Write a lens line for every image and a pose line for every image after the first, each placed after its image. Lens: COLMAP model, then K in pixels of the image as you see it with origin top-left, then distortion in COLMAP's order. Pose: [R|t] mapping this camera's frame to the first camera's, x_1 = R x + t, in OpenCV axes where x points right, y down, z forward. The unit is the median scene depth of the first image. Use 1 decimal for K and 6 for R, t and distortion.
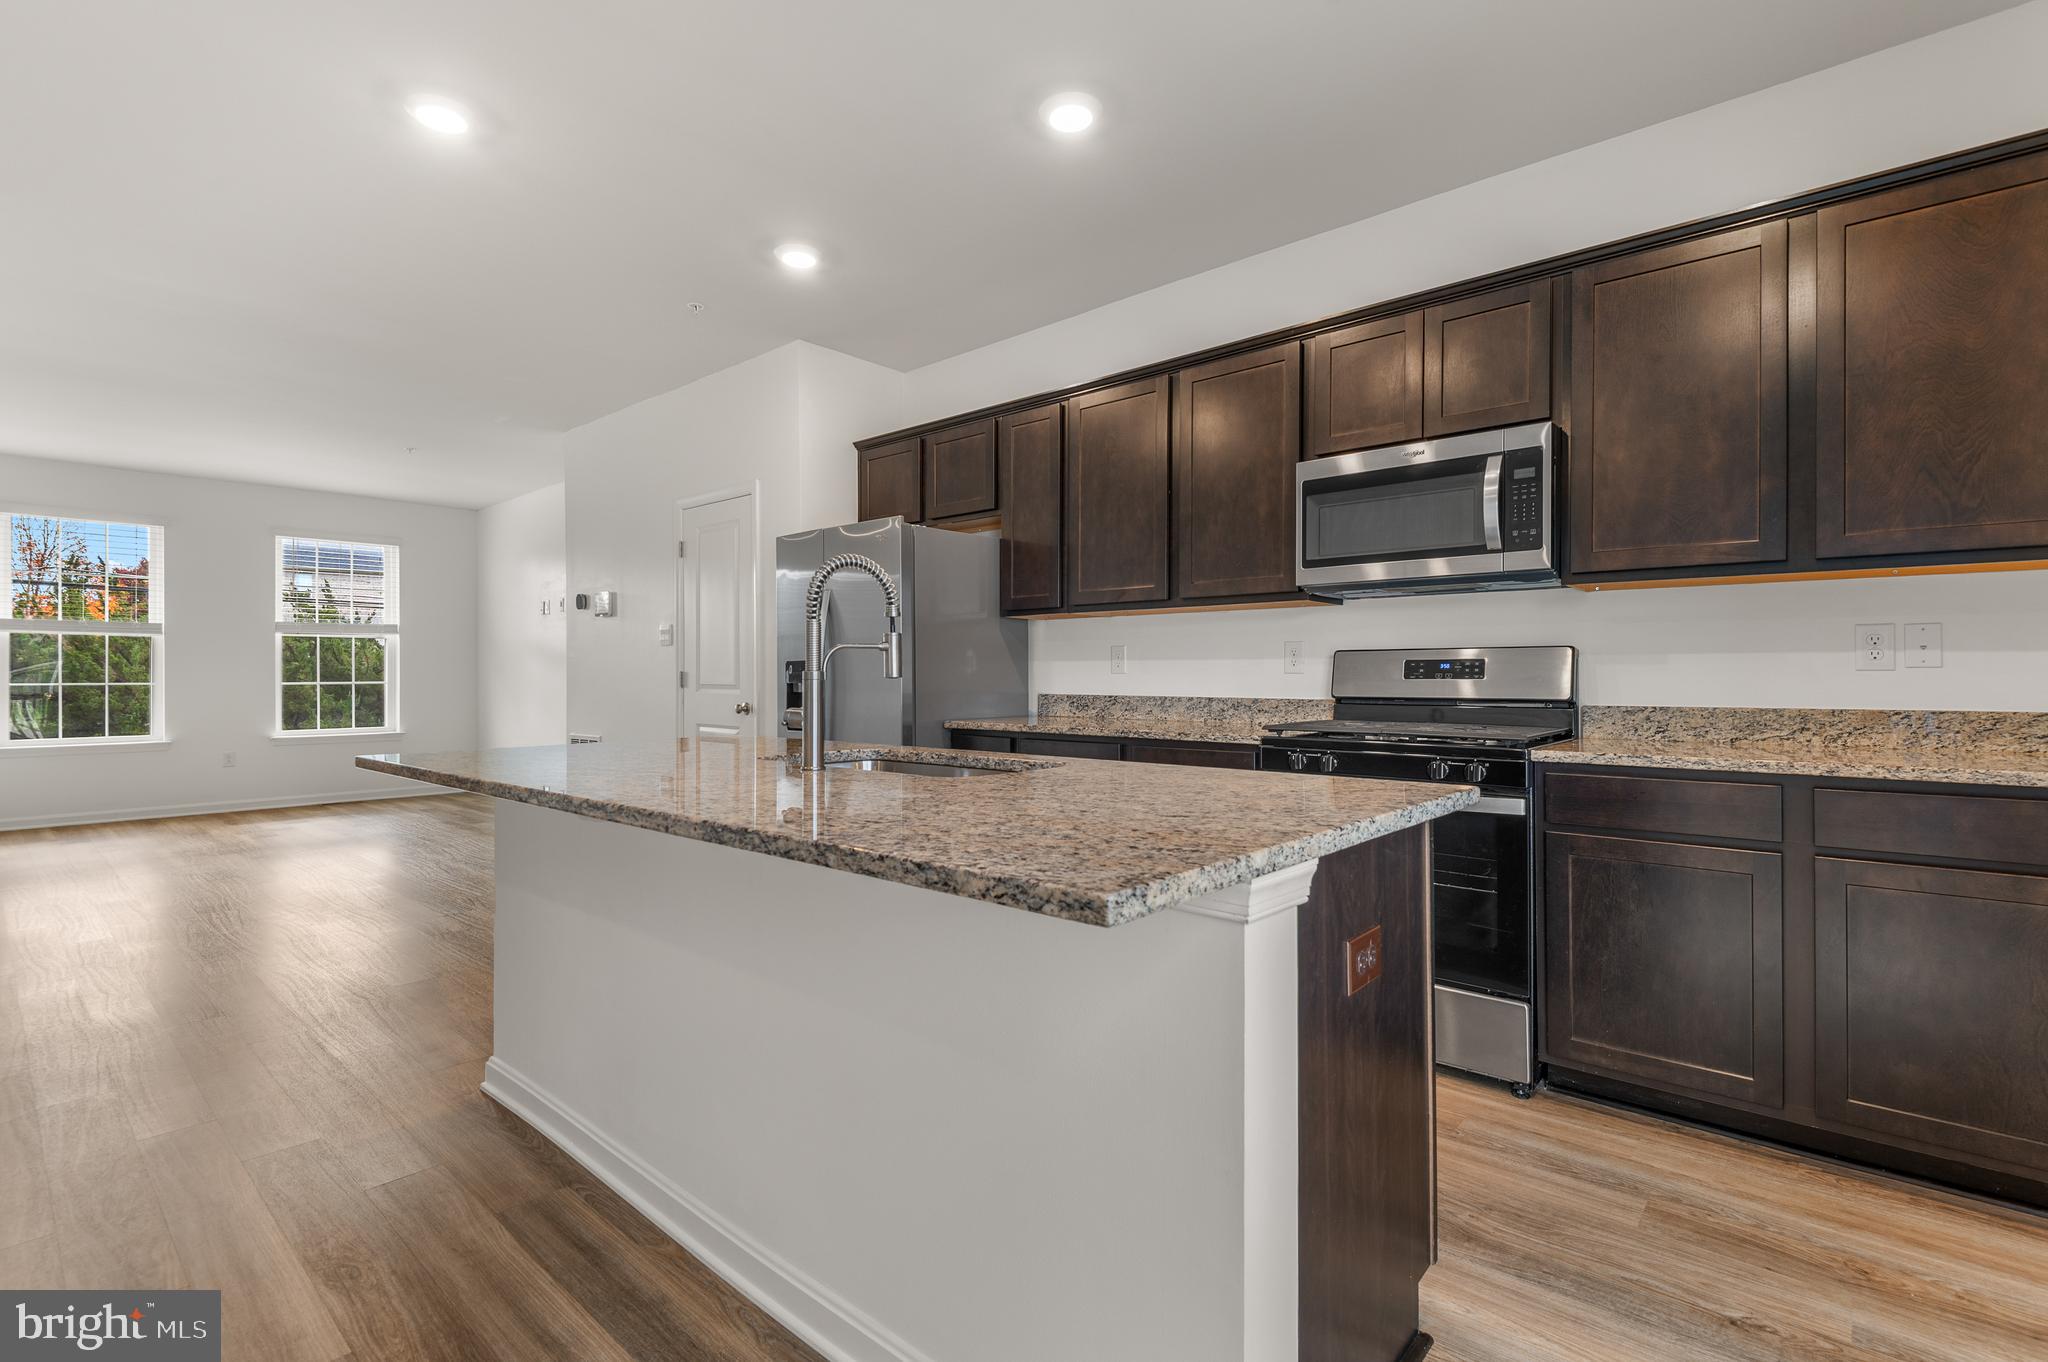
lens RADIAL K [[949.7, 0, 1016.2], [0, 949.7, 679.2], [0, 0, 1]] dist [-0.003324, -0.002937]
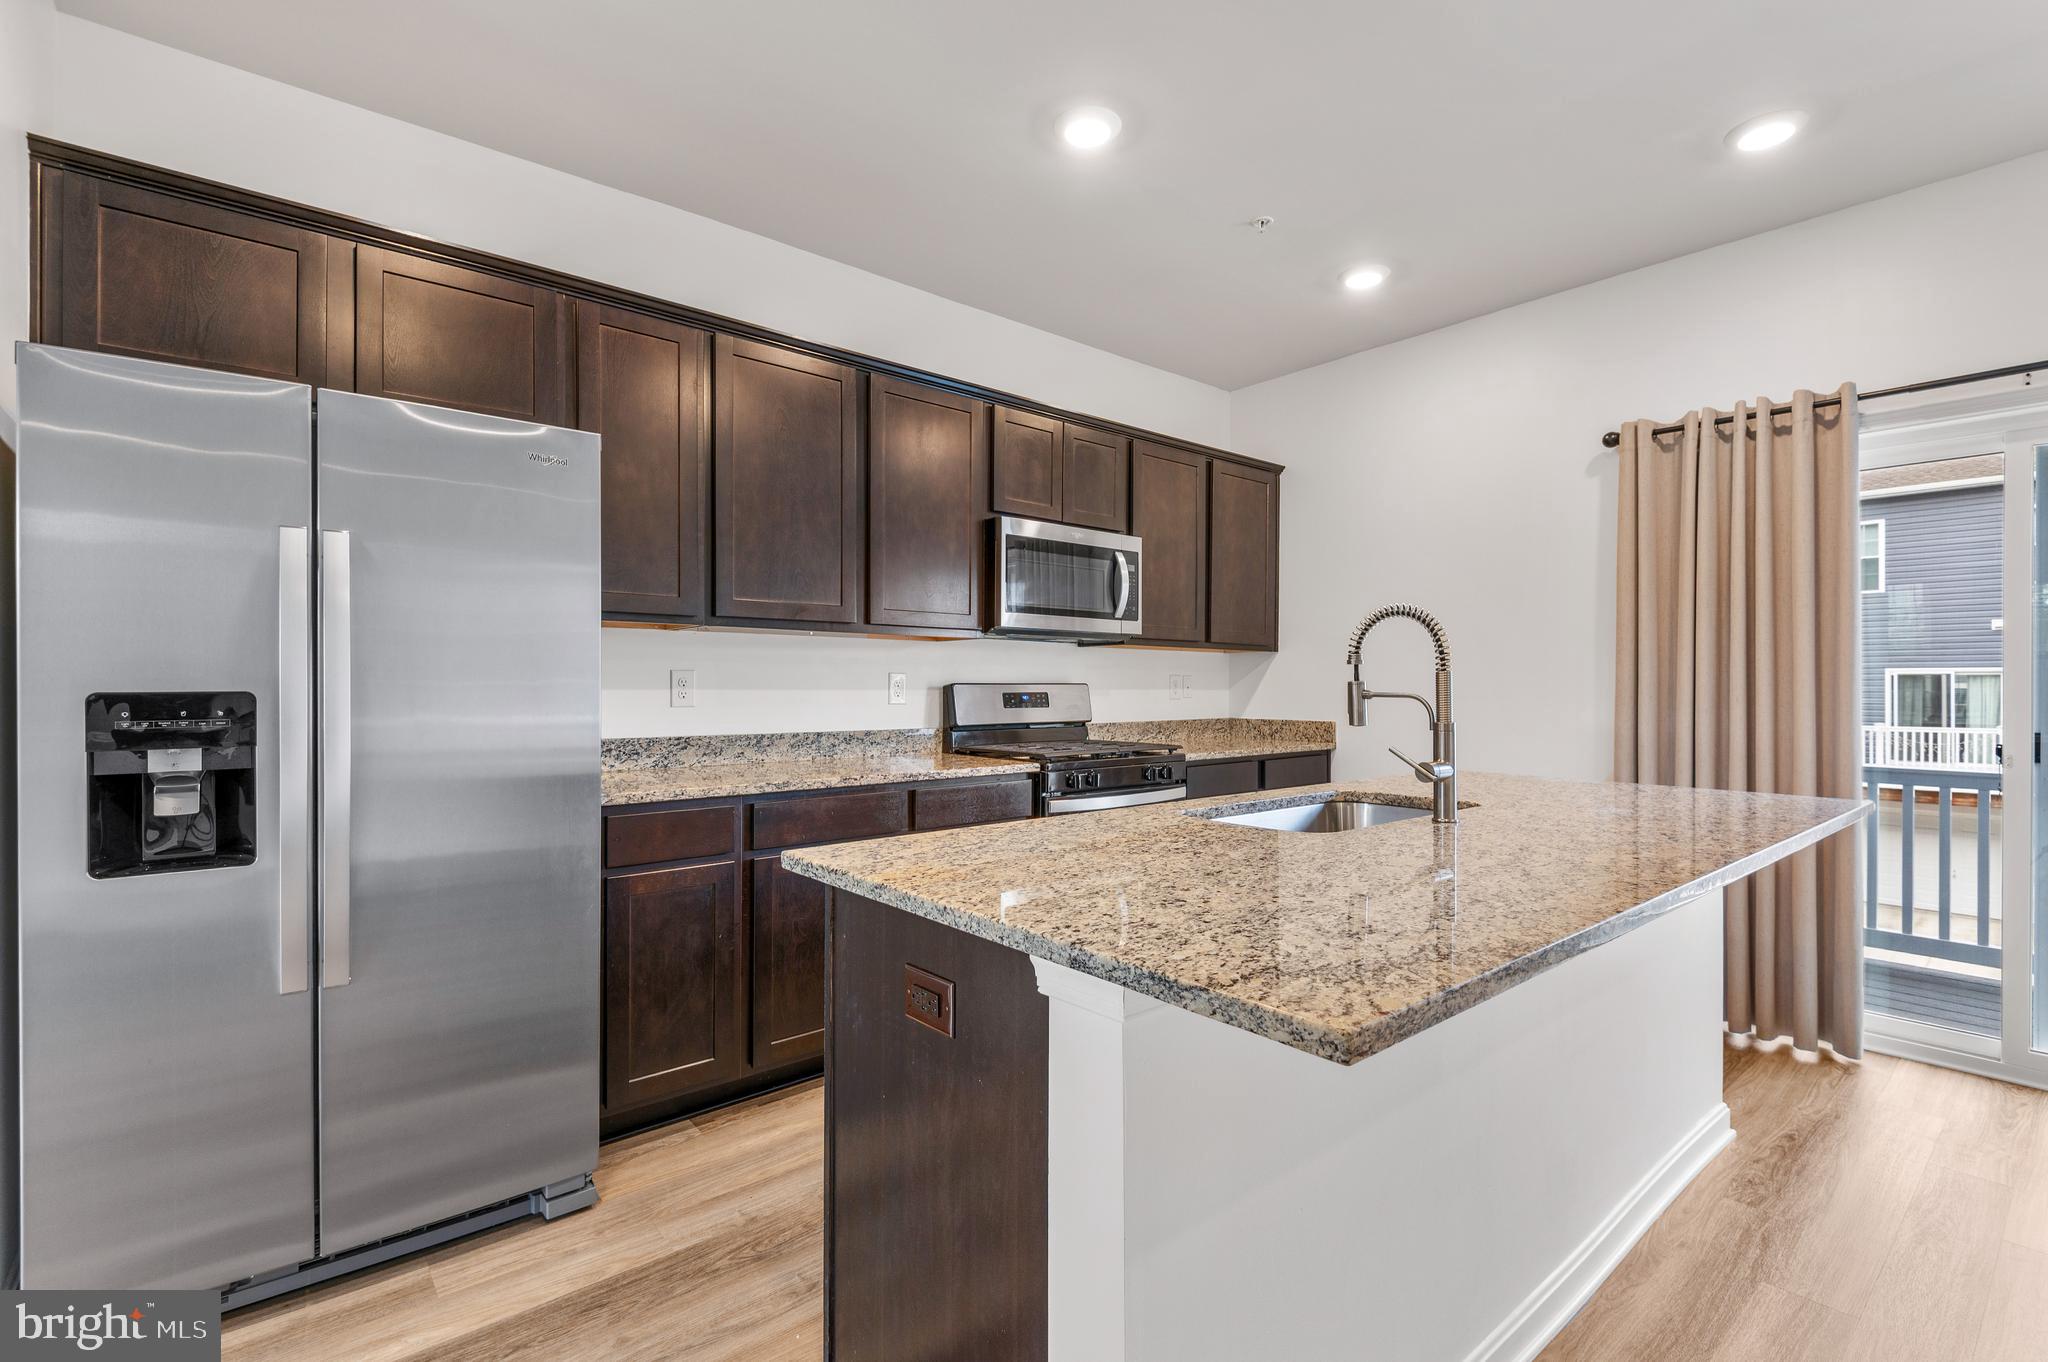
lens RADIAL K [[949.7, 0, 1029.3], [0, 949.7, 681.5], [0, 0, 1]] dist [-0.003324, -0.002937]
pose [[0.101463, 0.002789, 0.994835, -0.685779], [0.000037, 0.999996, -0.002807, -0.026877], [-0.994839, 0.000321, 0.101462, 0.728639]]
